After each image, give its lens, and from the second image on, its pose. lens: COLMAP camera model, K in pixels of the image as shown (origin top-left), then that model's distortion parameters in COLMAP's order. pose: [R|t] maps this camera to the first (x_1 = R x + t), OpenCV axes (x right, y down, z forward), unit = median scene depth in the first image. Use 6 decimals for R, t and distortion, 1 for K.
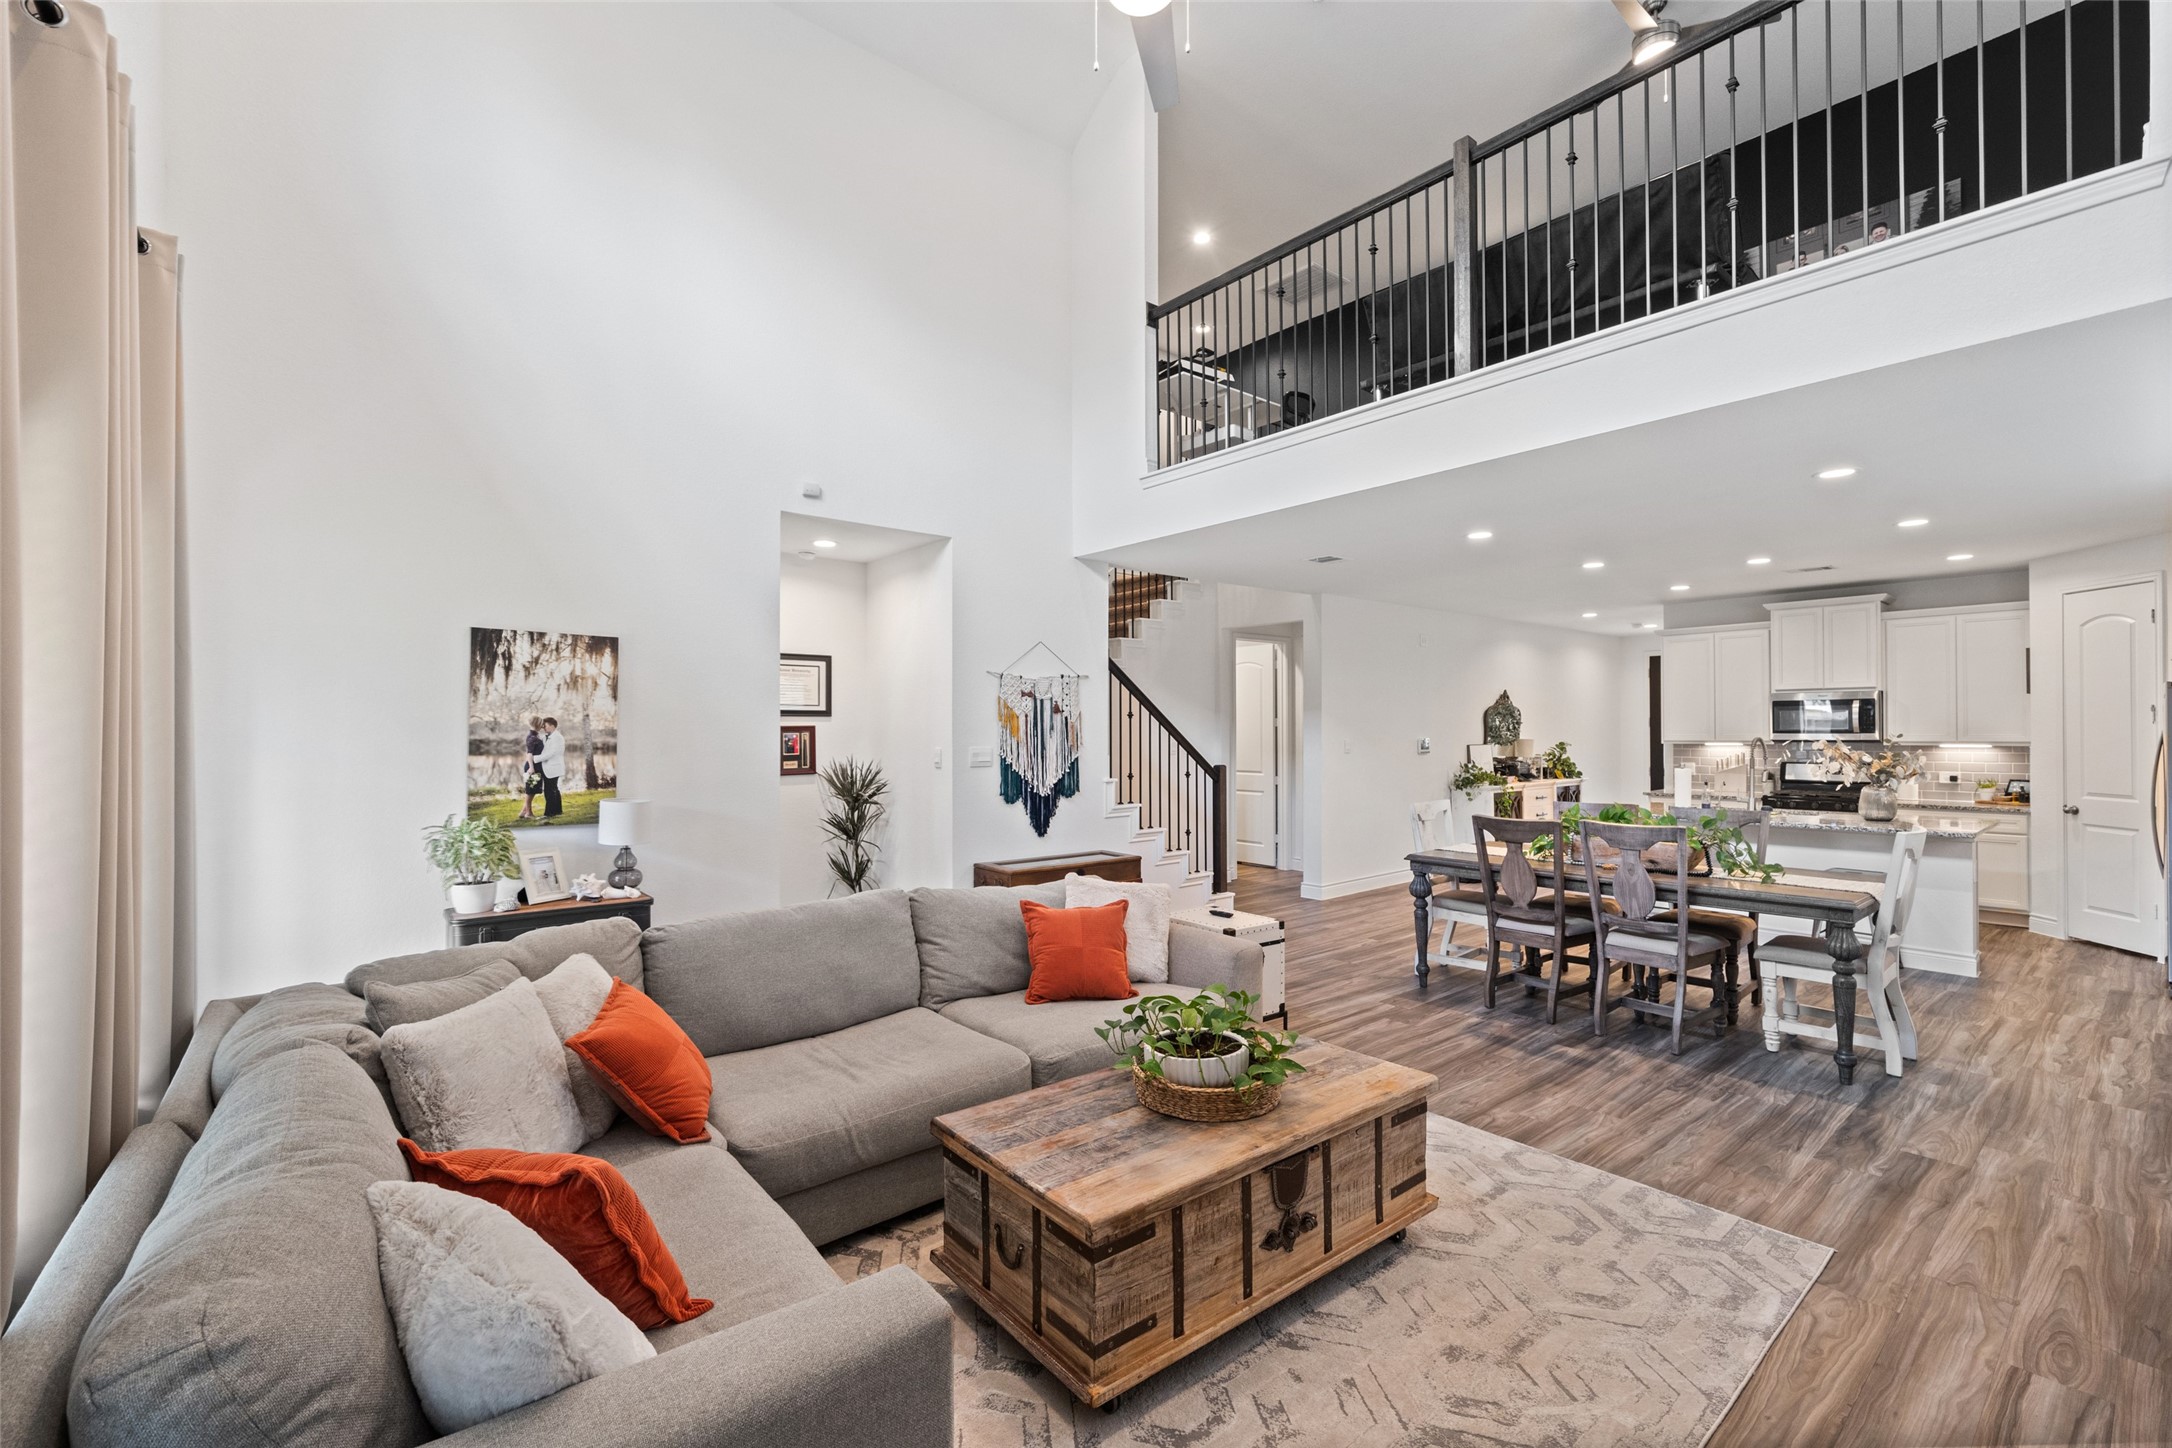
lens RADIAL K [[910.7, 0, 1096.5], [0, 910.7, 720.3], [0, 0, 1]] dist [-0.003524, -0.000289]
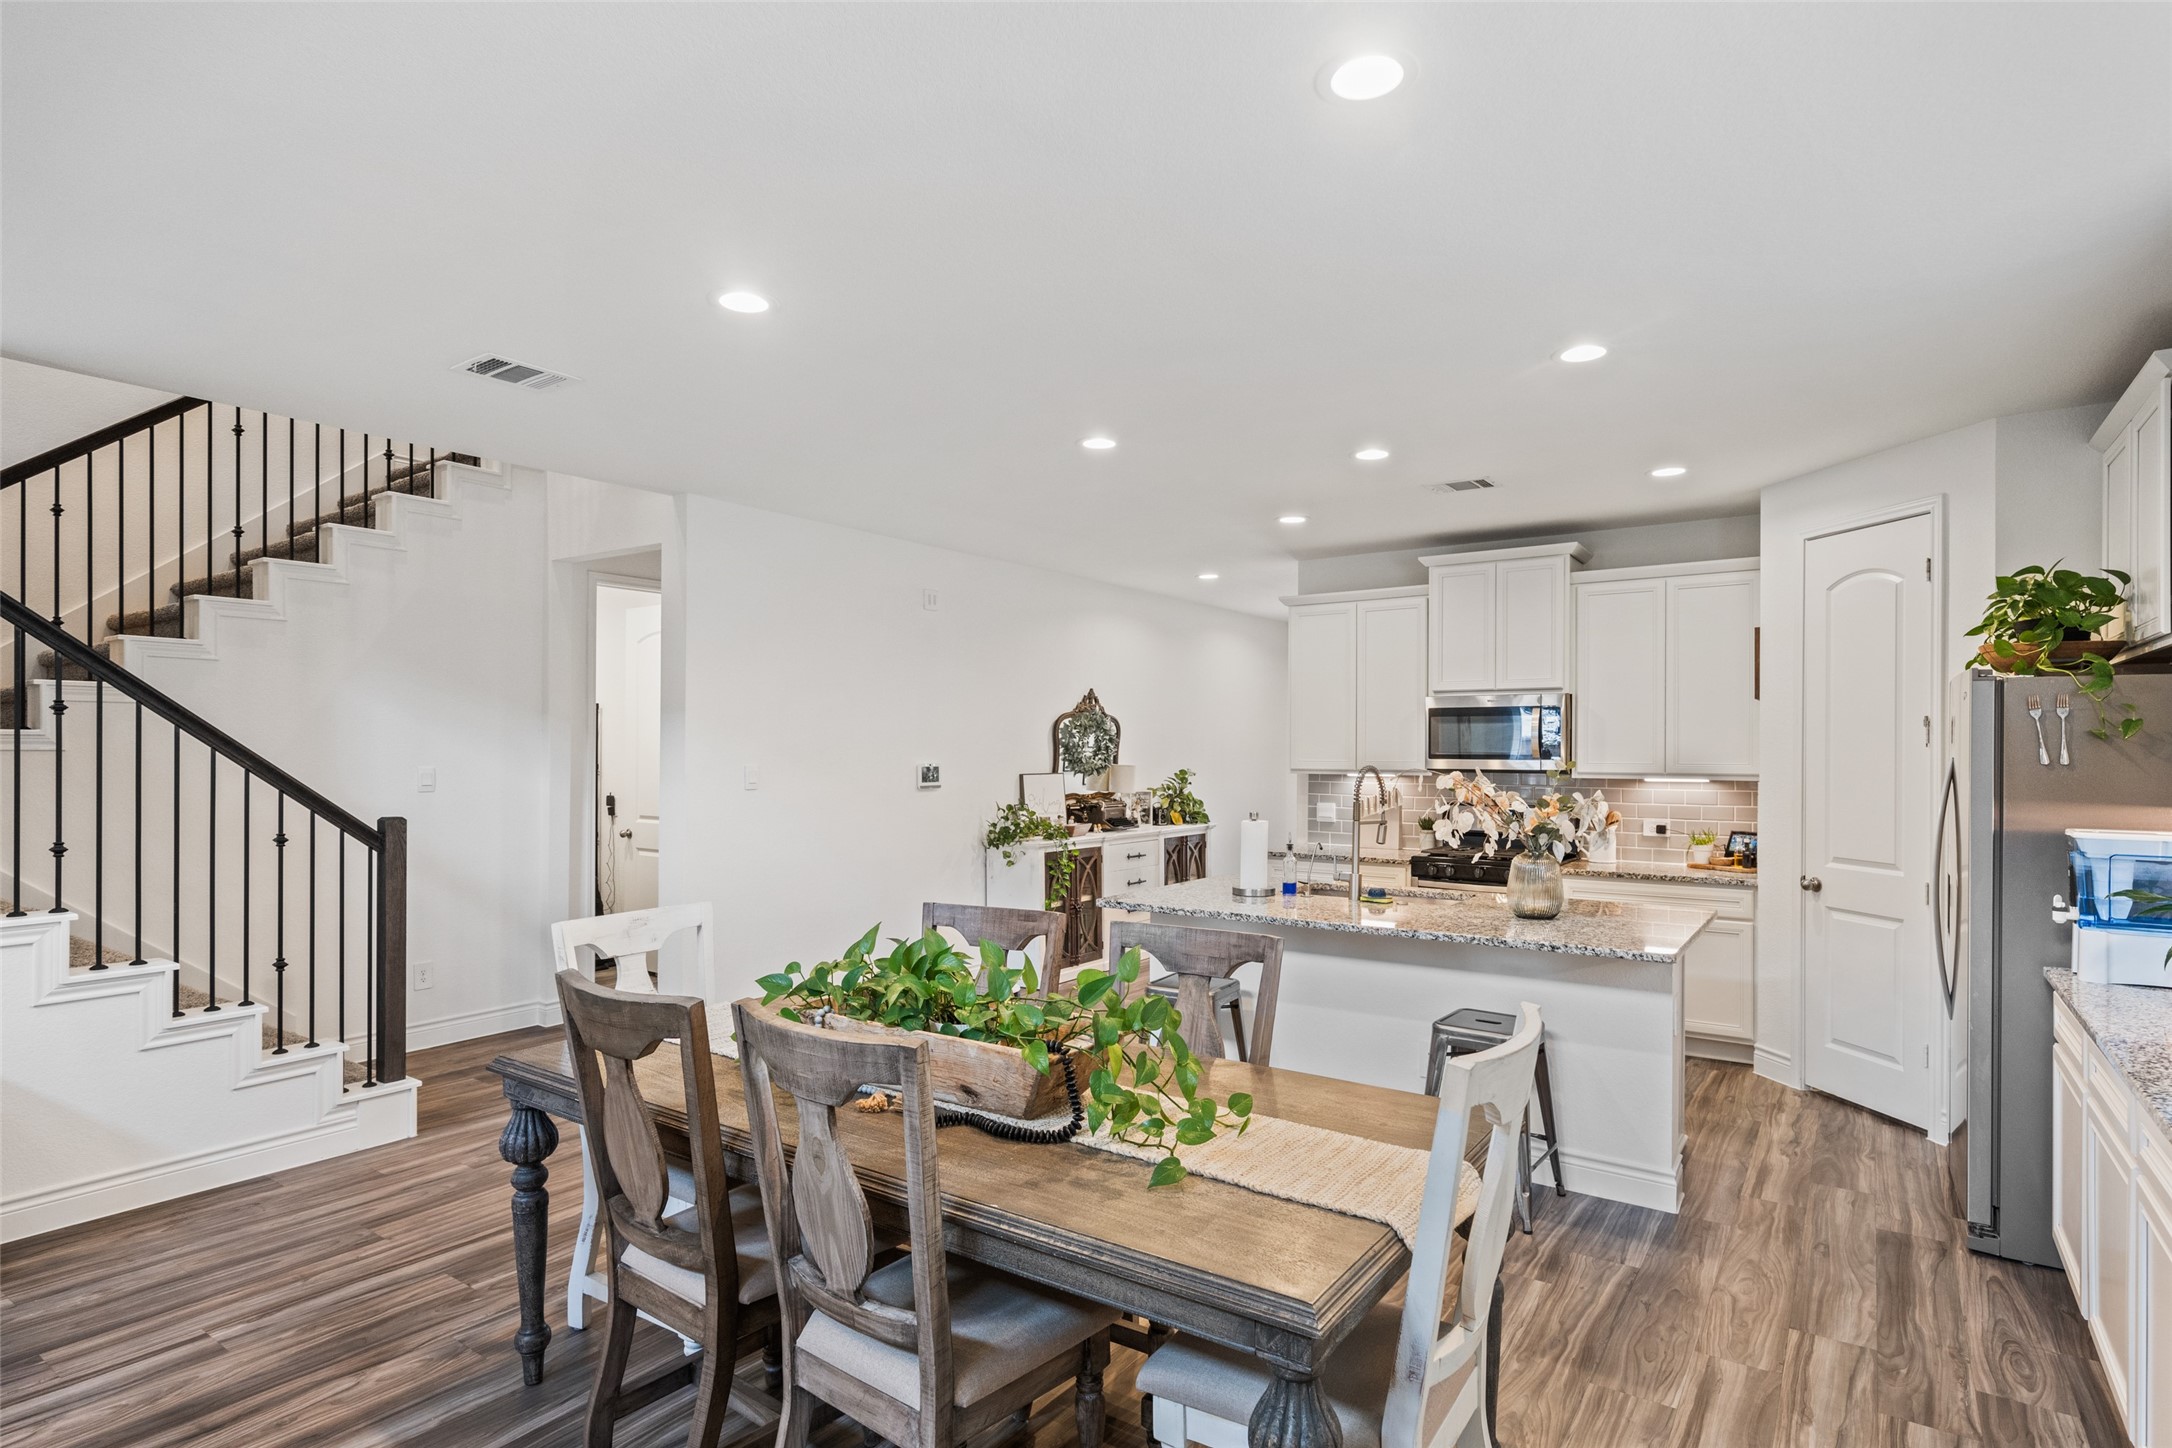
lens RADIAL K [[1125.1, 0, 1081.8], [0, 1125.1, 741.0], [0, 0, 1]] dist [-0.000752, 0.001822]
pose [[0.966019, 0.008918, 0.258315, 0.331959], [-0.009704, 0.999951, 0.001769, 0.003394], [-0.258287, -0.004215, 0.966059, 0.325998]]
